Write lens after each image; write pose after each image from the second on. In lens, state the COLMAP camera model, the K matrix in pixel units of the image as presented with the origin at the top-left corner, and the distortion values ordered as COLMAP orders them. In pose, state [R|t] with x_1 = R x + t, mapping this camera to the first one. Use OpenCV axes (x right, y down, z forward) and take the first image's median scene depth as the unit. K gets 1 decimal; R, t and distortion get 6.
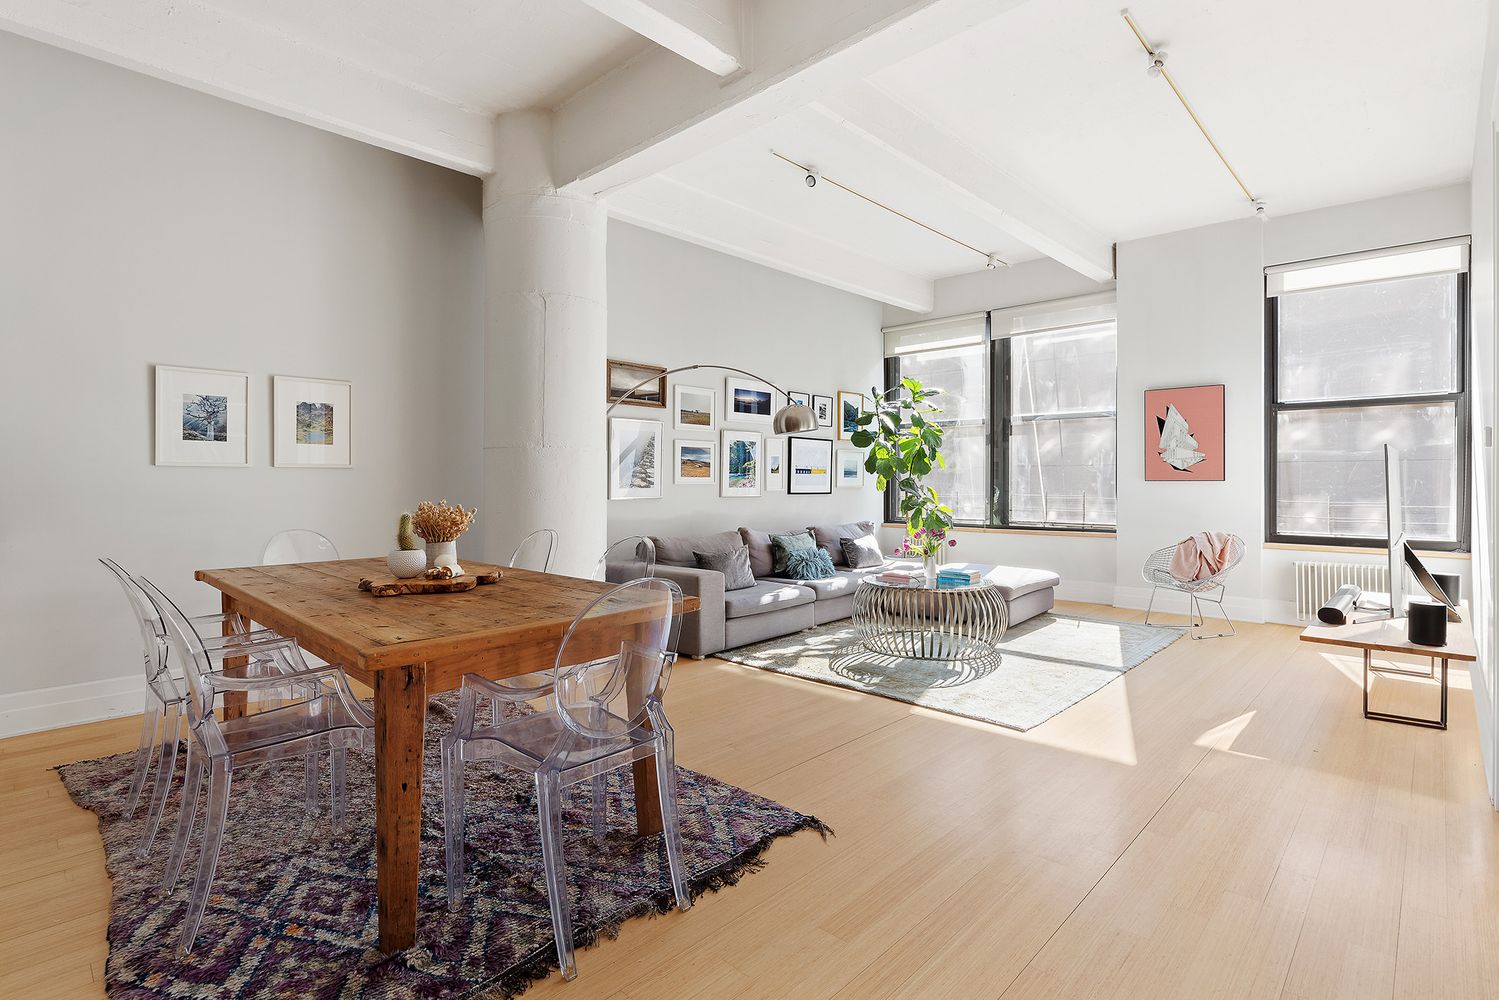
lens RADIAL K [[727.8, 0, 749.3], [0, 727.8, 476.0], [0, 0, 1]] dist [0.000258, 0.000037]
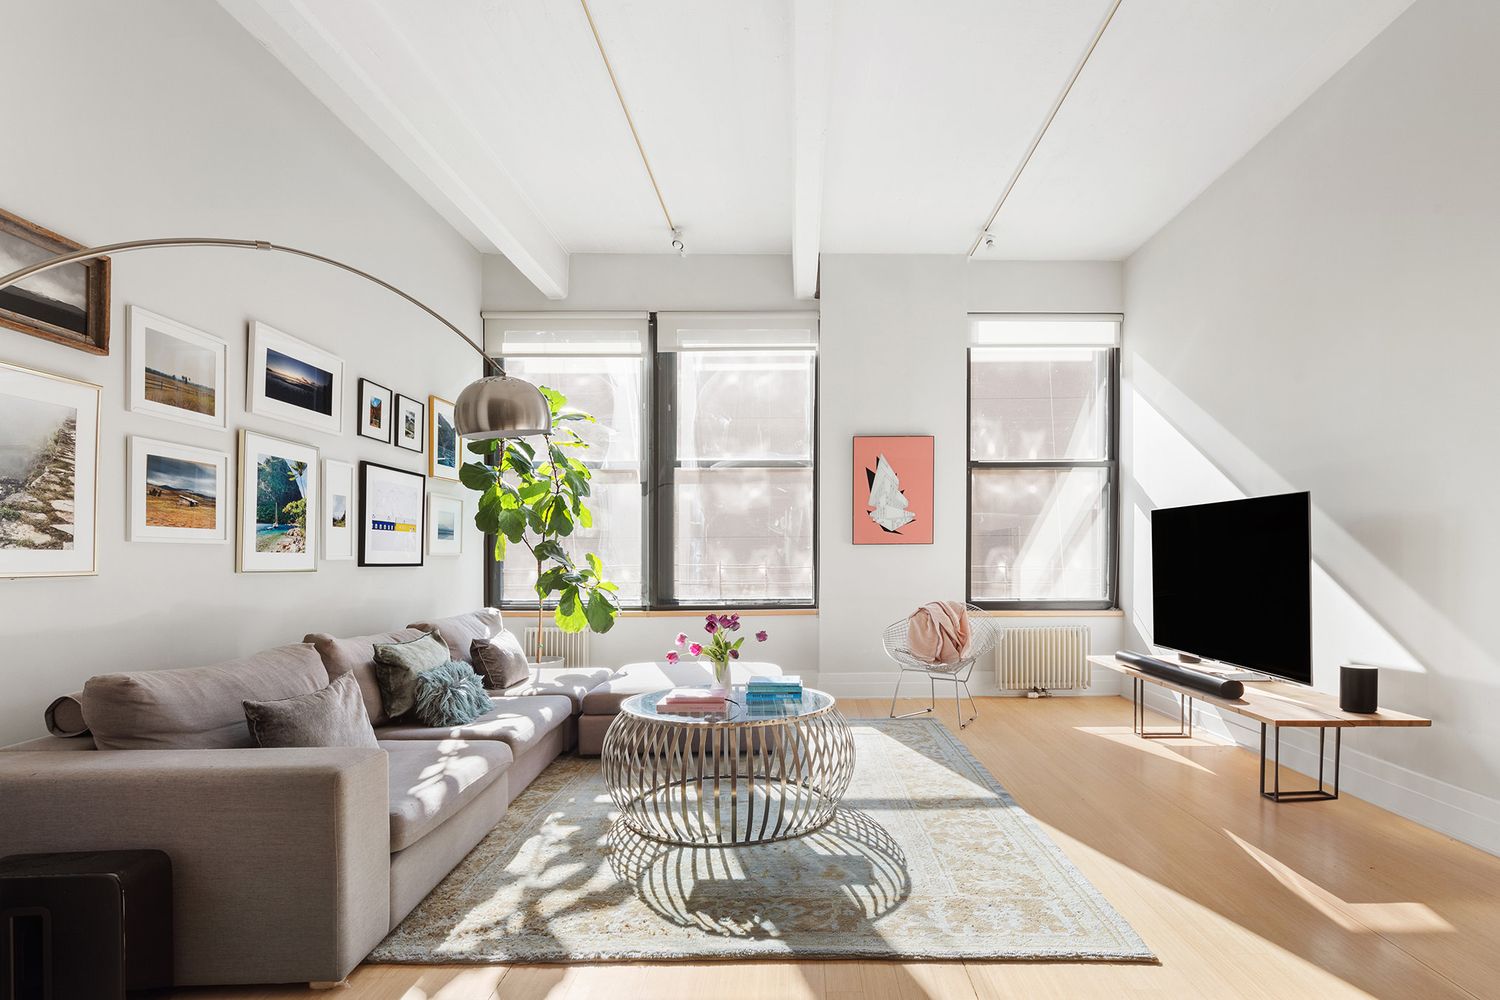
lens RADIAL K [[778.7, 0, 752.4], [0, 778.7, 546.7], [0, 0, 1]] dist [0.012599, 0.000000]
pose [[0.735792, 0.007190, 0.677169, -0.134973], [-0.000780, 0.999952, -0.009770, 0.016815], [-0.677207, 0.006660, 0.735763, 0.397498]]
